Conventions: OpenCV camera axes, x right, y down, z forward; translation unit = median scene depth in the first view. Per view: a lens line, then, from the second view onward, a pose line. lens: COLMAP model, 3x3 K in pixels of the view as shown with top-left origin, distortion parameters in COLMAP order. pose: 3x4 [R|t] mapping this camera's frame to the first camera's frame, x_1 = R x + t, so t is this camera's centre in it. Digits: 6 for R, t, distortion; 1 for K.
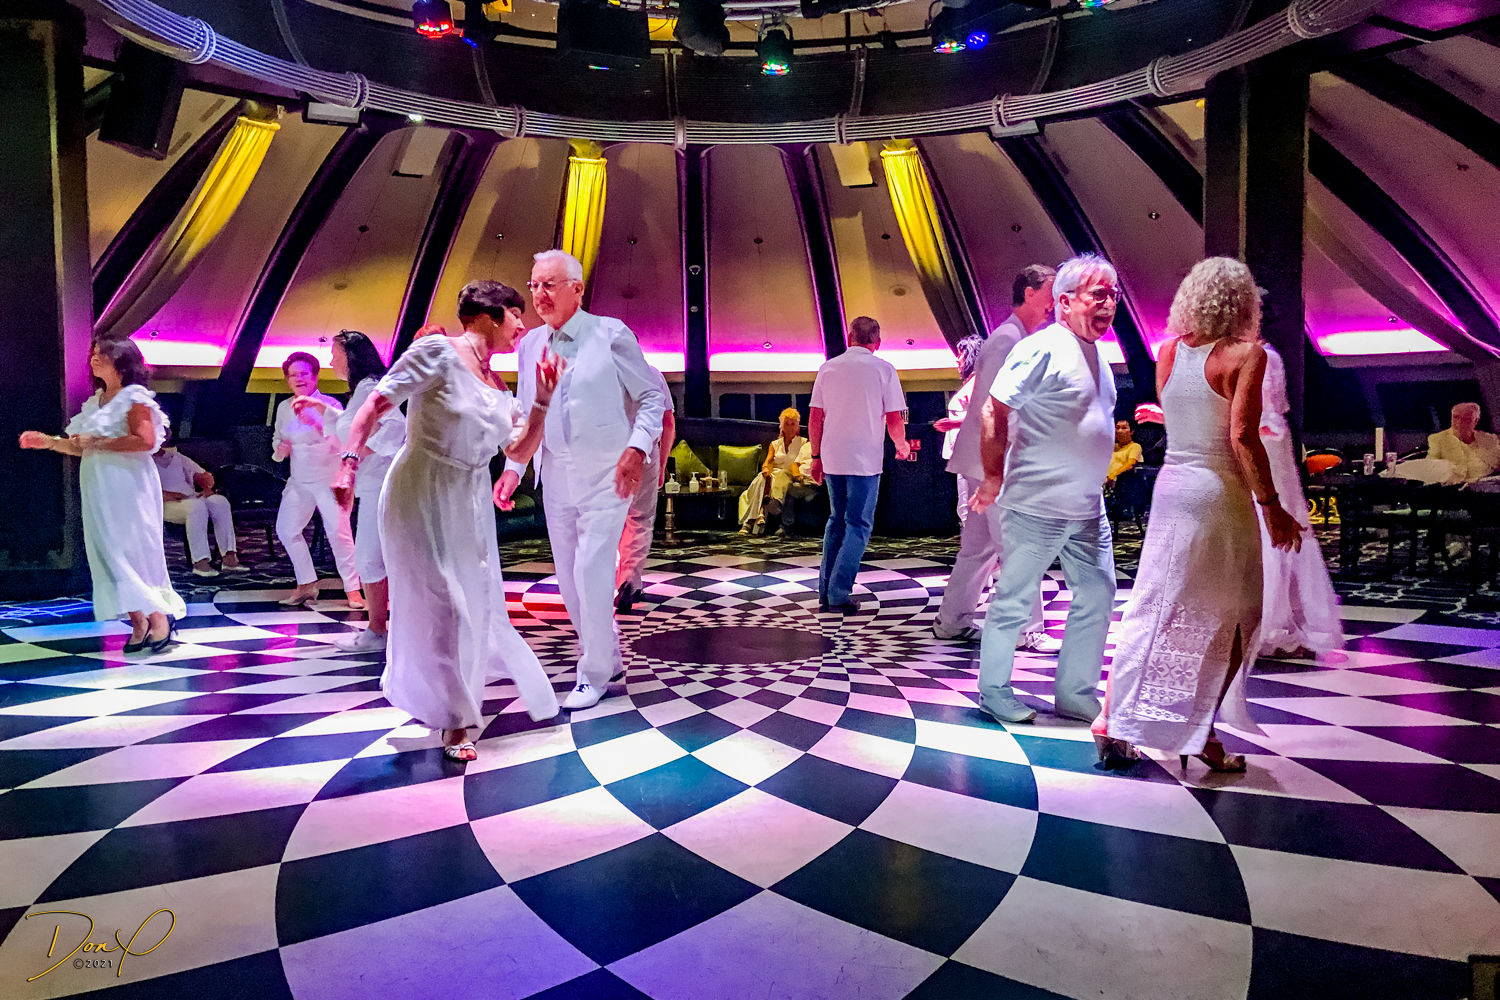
lens RADIAL K [[1148.6, 0, 739.3], [0, 1148.6, 505.2], [0, 0, 1]] dist [0.006303, -0.001072]
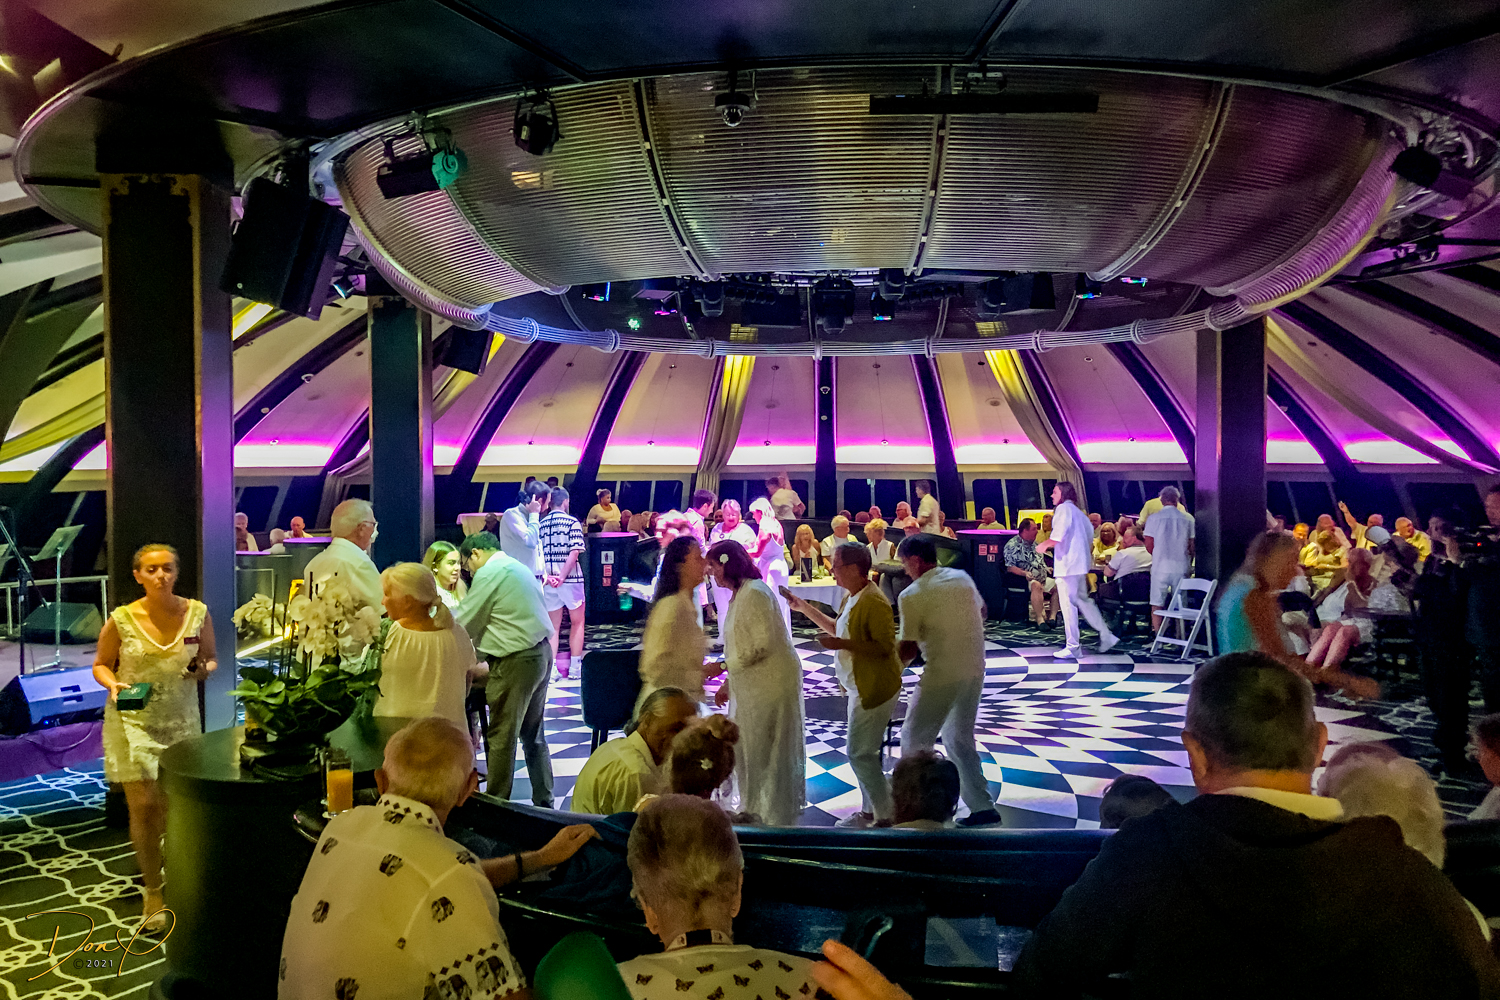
lens RADIAL K [[1149.5, 0, 750.0], [0, 1149.5, 500.0], [0, 0, 1]] dist [0.001113, 0.004892]
pose [[0.995035, 0.005398, -0.099378, 0.008564], [-0.008851, 0.999371, -0.034342, -0.081458], [0.099130, 0.035051, 0.994457, -0.450226]]
